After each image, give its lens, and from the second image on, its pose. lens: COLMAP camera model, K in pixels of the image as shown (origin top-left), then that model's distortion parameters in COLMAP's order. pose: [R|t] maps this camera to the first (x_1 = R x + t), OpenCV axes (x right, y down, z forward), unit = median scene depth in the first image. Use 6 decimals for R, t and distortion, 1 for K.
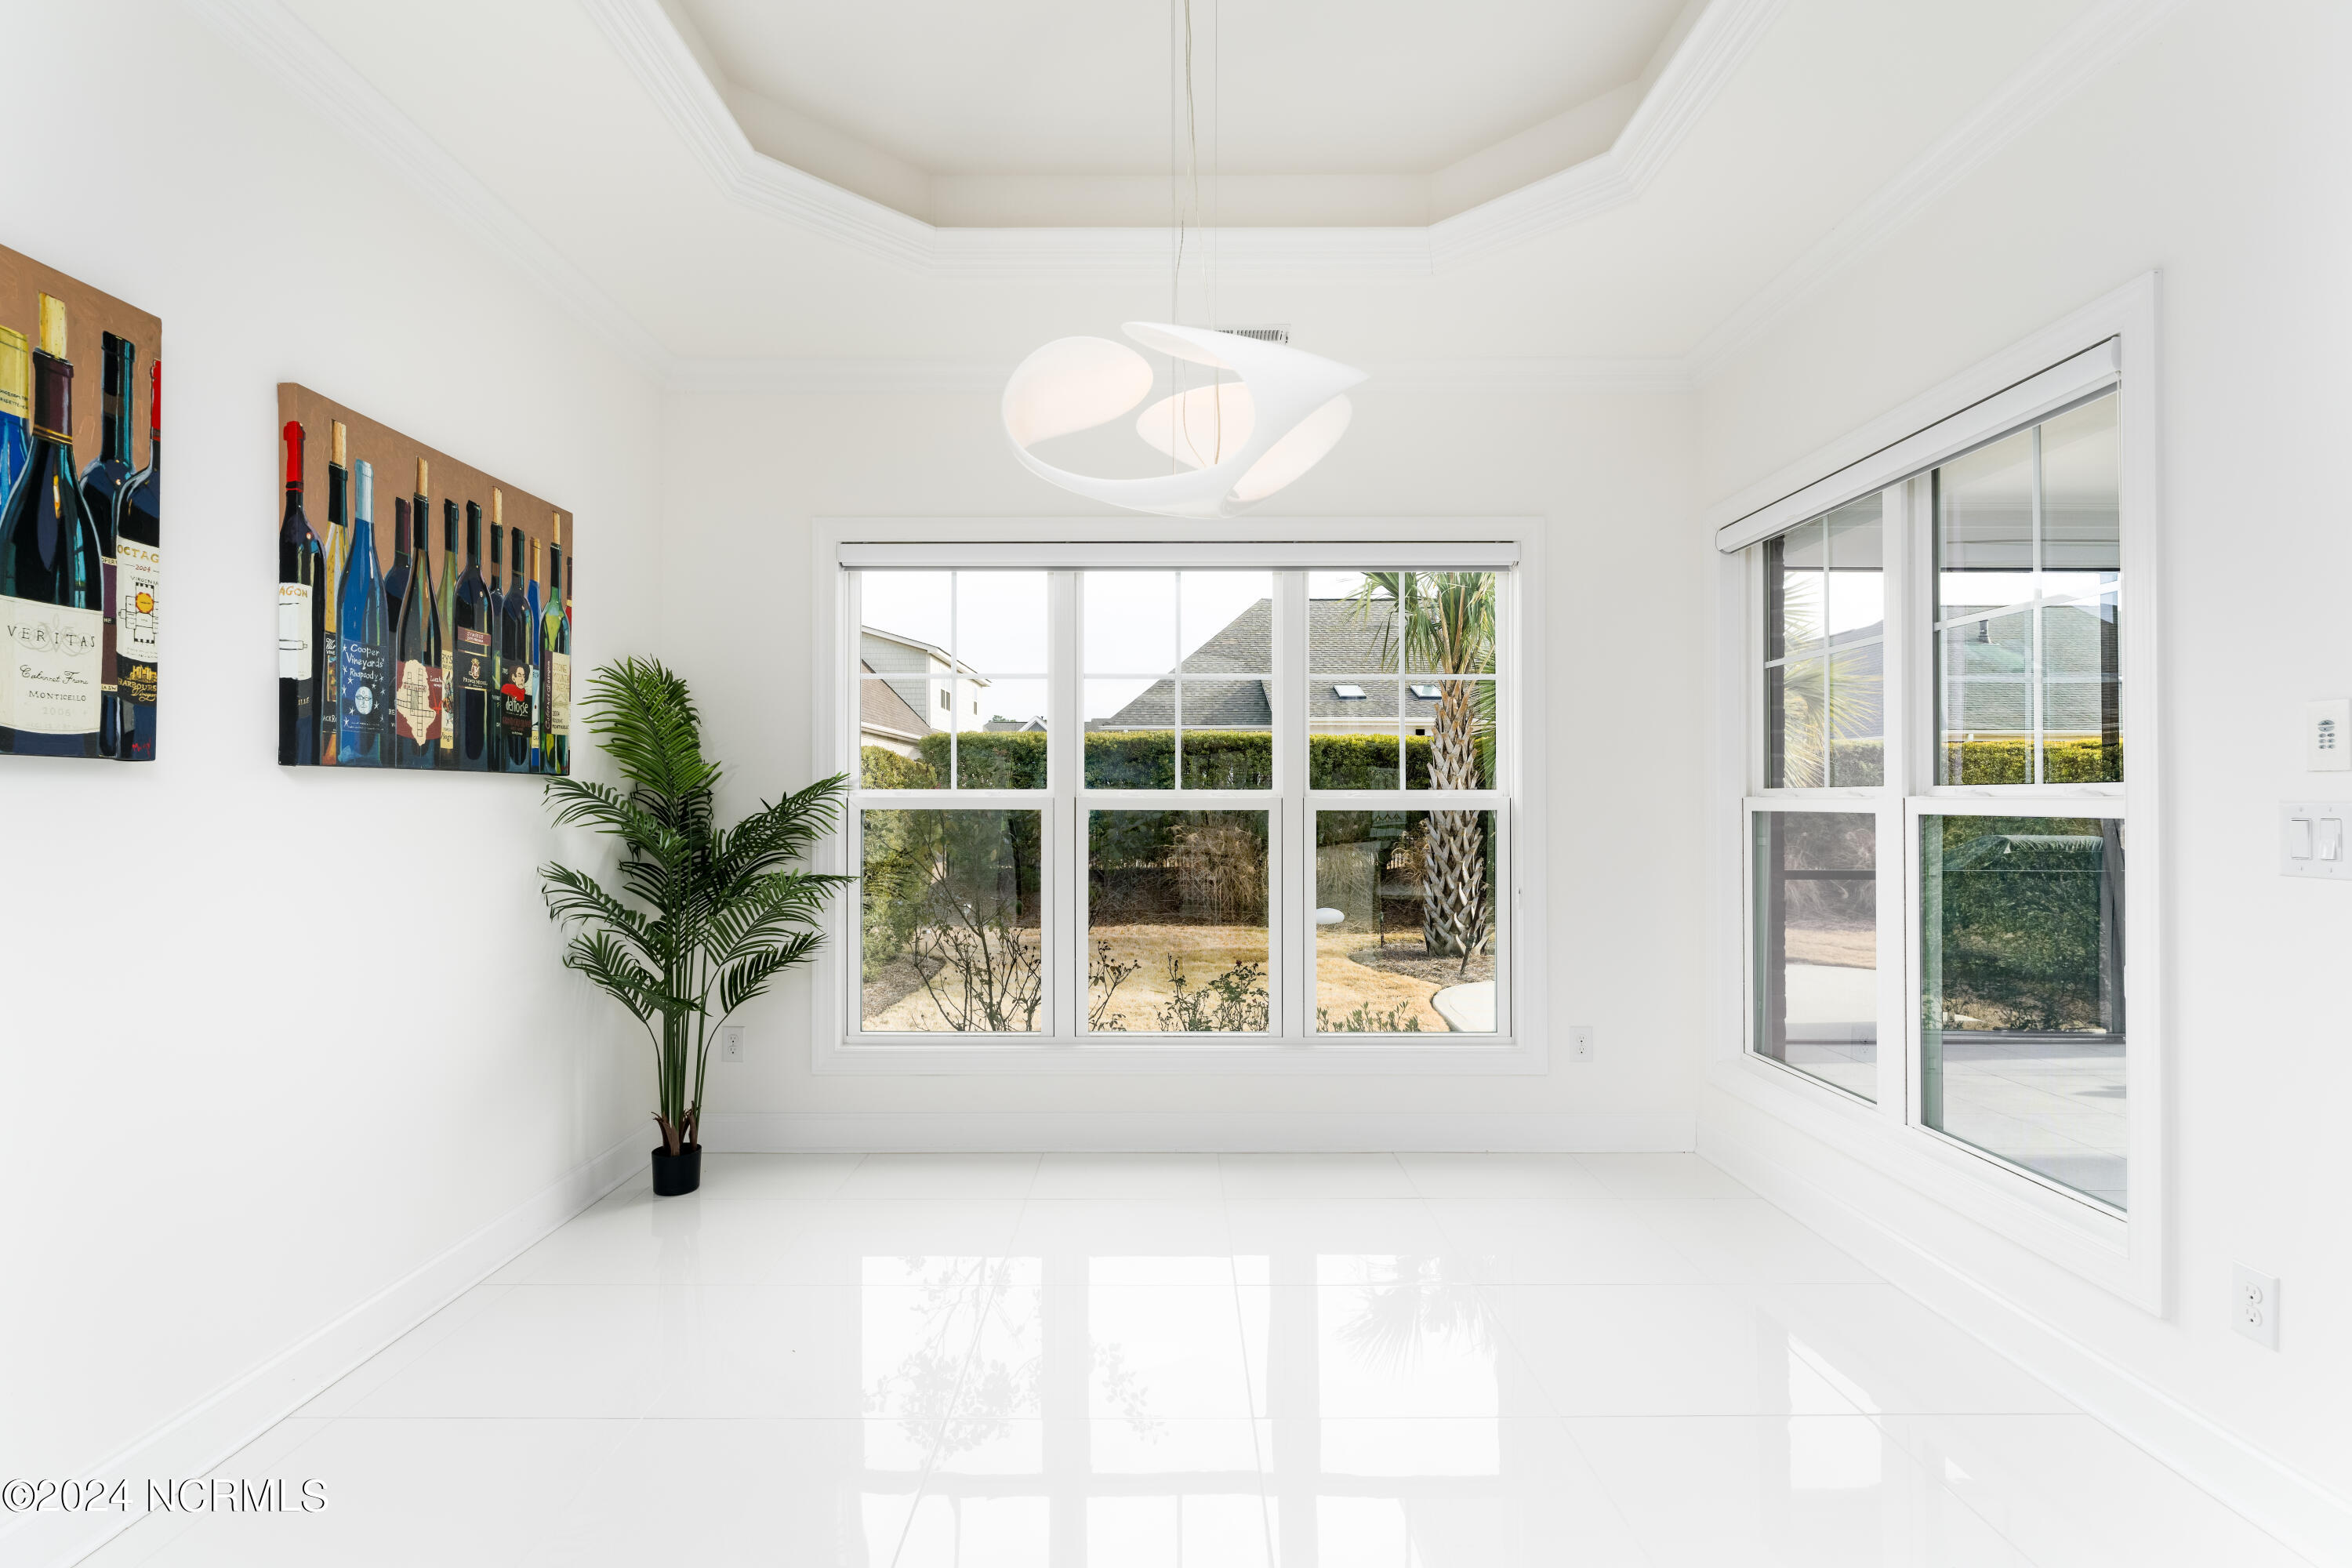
lens RADIAL K [[1115.5, 0, 1168.6], [0, 1115.5, 791.2], [0, 0, 1]] dist [-0.004283, 0.001156]
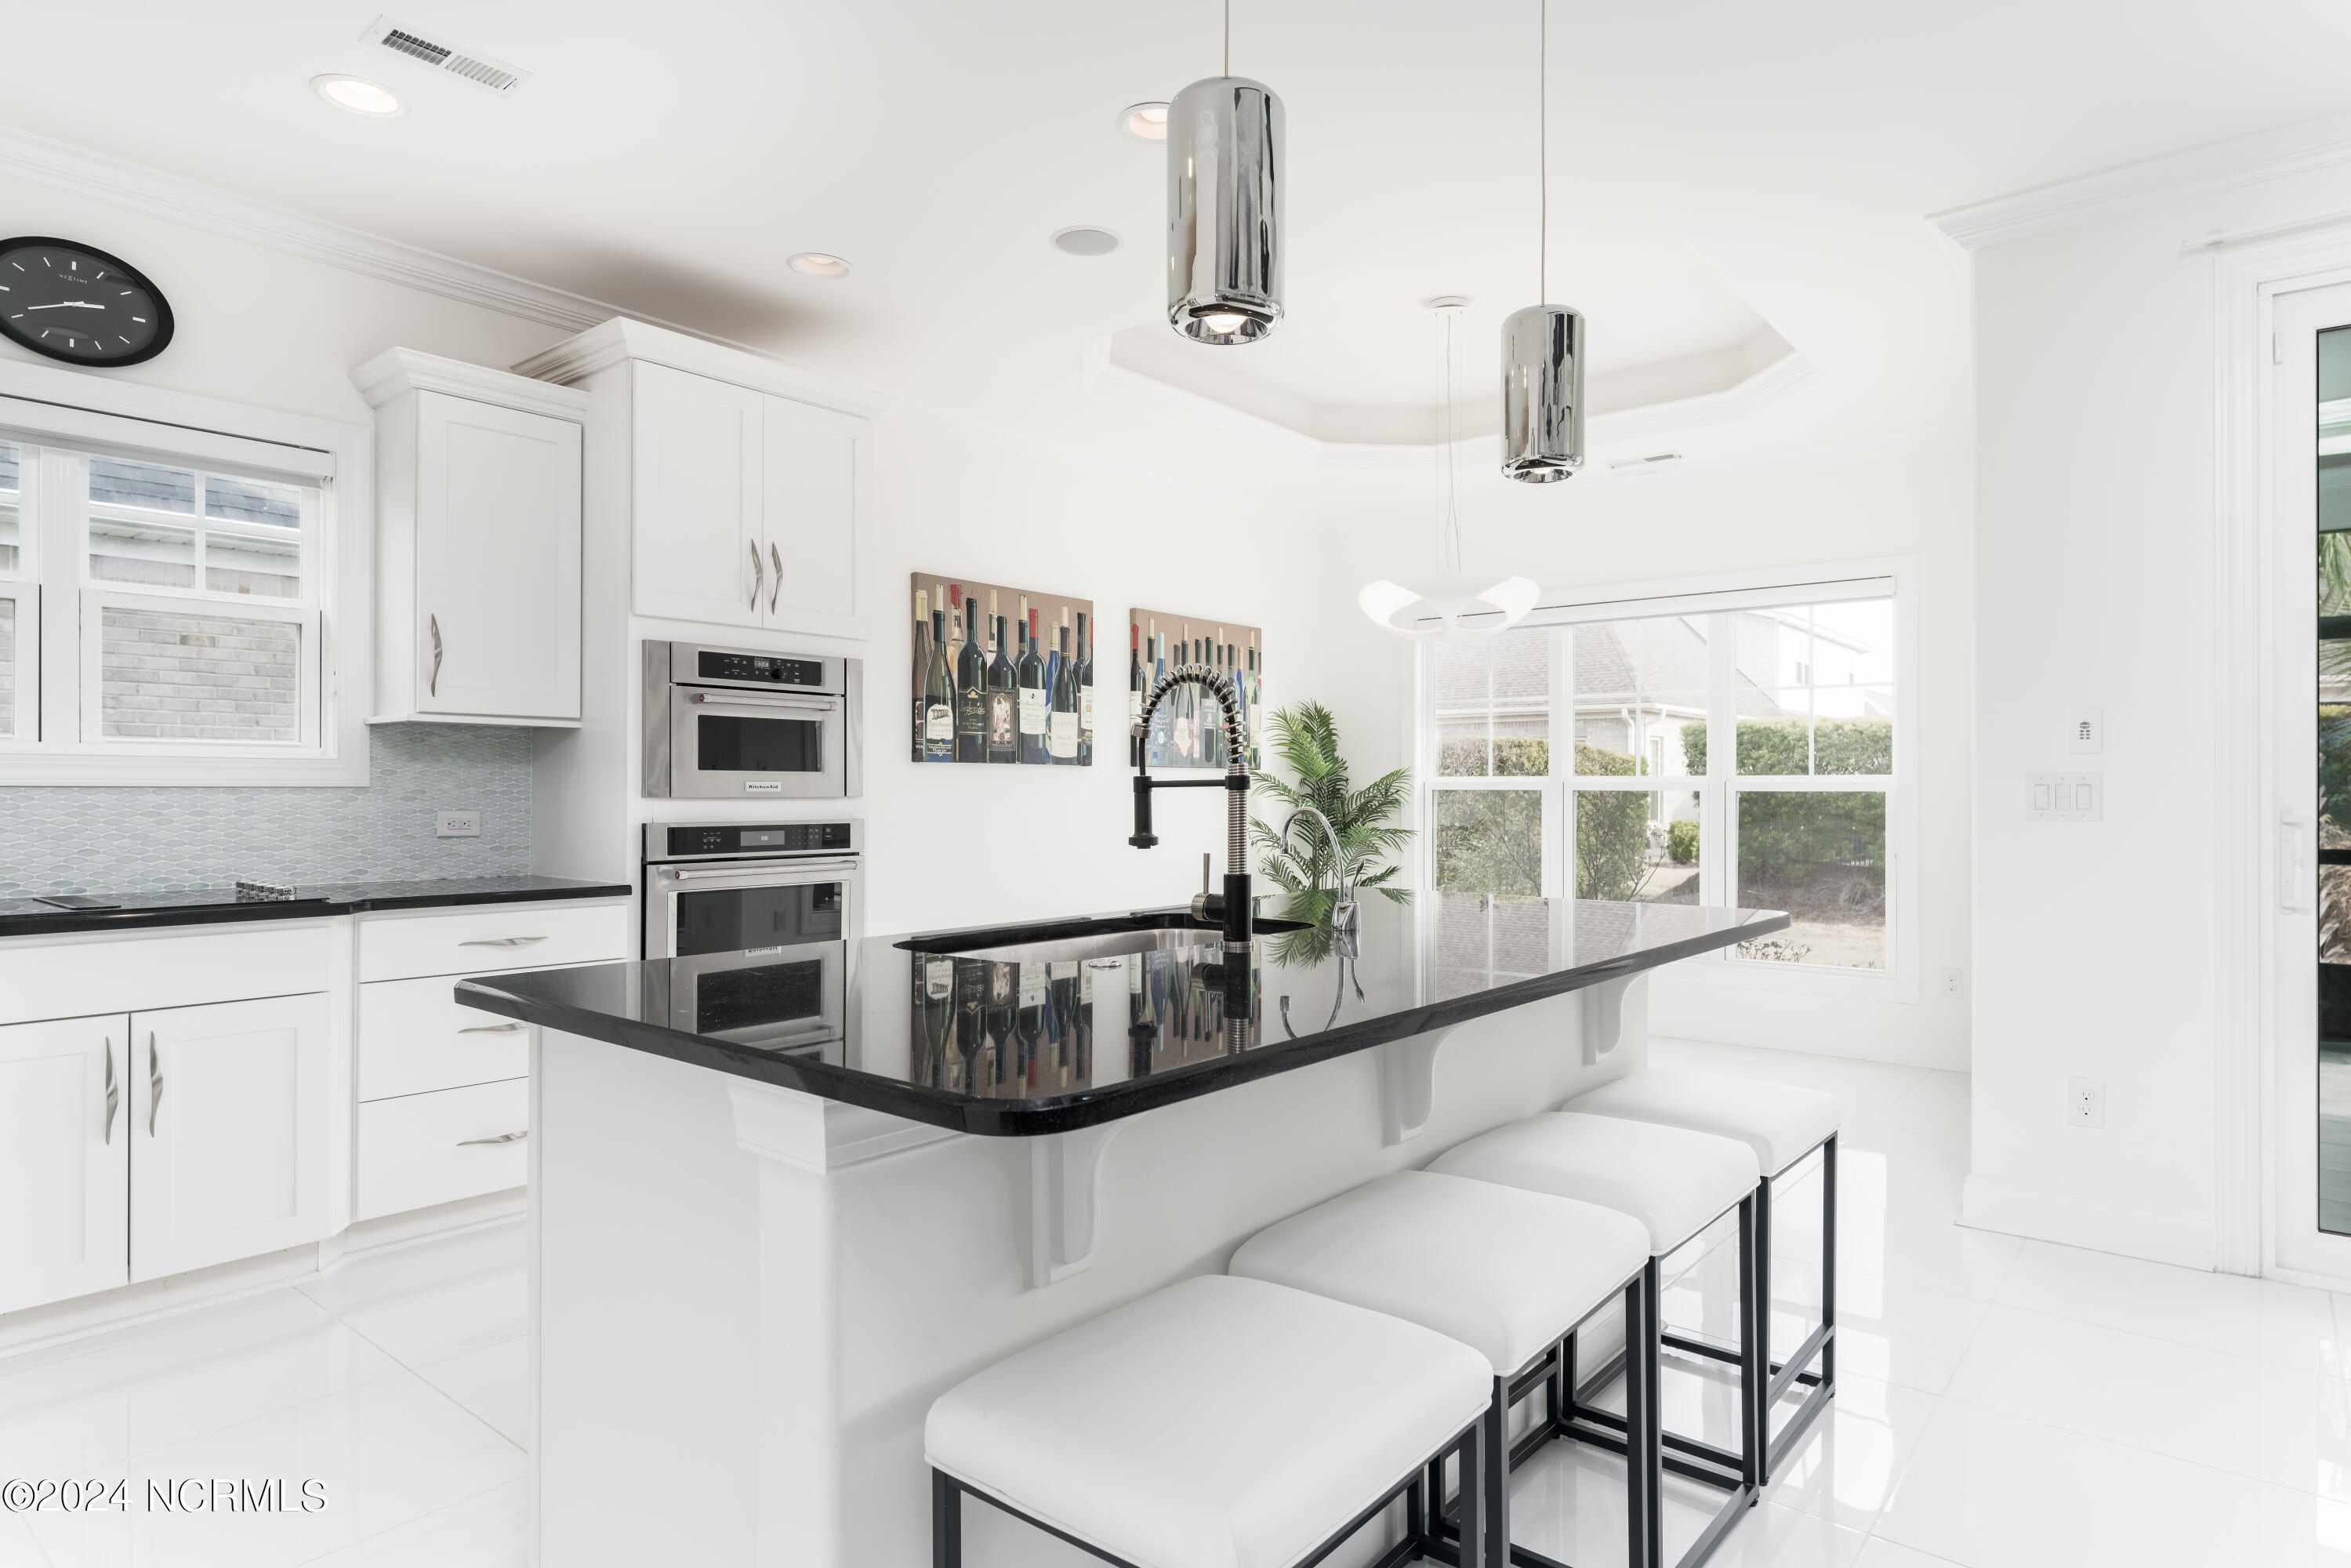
lens RADIAL K [[1315.8, 0, 1175.4], [0, 1315.8, 783.7], [0, 0, 1]] dist [-0.000291, 0.000058]
pose [[0.772310, -0.005145, -0.635225, 0.895056], [0.004872, 0.999986, -0.002175, 0.015829], [0.635227, -0.001415, 0.772324, -0.940100]]
